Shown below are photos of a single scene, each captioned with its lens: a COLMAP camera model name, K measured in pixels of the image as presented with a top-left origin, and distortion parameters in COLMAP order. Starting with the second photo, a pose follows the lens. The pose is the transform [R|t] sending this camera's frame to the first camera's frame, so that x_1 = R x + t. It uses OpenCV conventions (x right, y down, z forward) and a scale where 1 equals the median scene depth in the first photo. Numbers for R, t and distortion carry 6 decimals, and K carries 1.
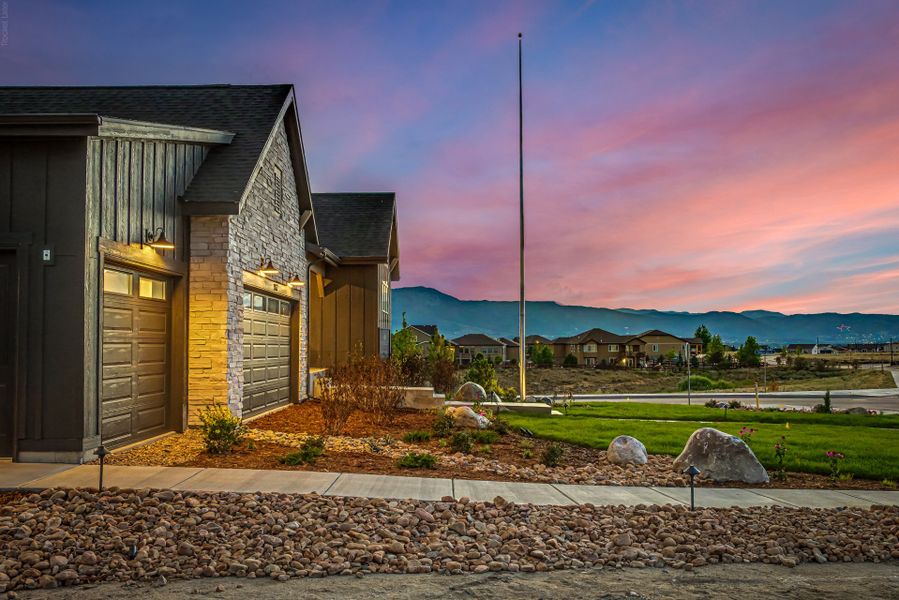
lens RADIAL K [[856.8, 0, 449.5], [0, 856.8, 300.0], [0, 0, 1]] dist [-0.009729, 0.000673]
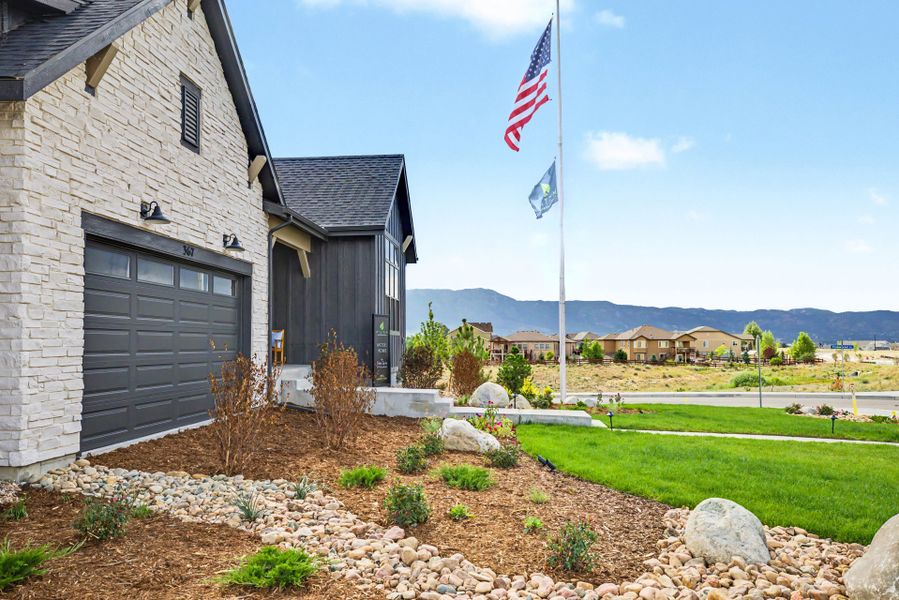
lens RADIAL K [[708.3, 0, 450.4], [0, 708.3, 294.9], [0, 0, 1]] dist [0.029691, 0.007750]
pose [[0.995366, -0.007903, -0.095836, 0.021505], [0.006363, 0.999846, -0.016366, 0.010371], [0.095951, 0.015681, 0.995263, 0.139810]]
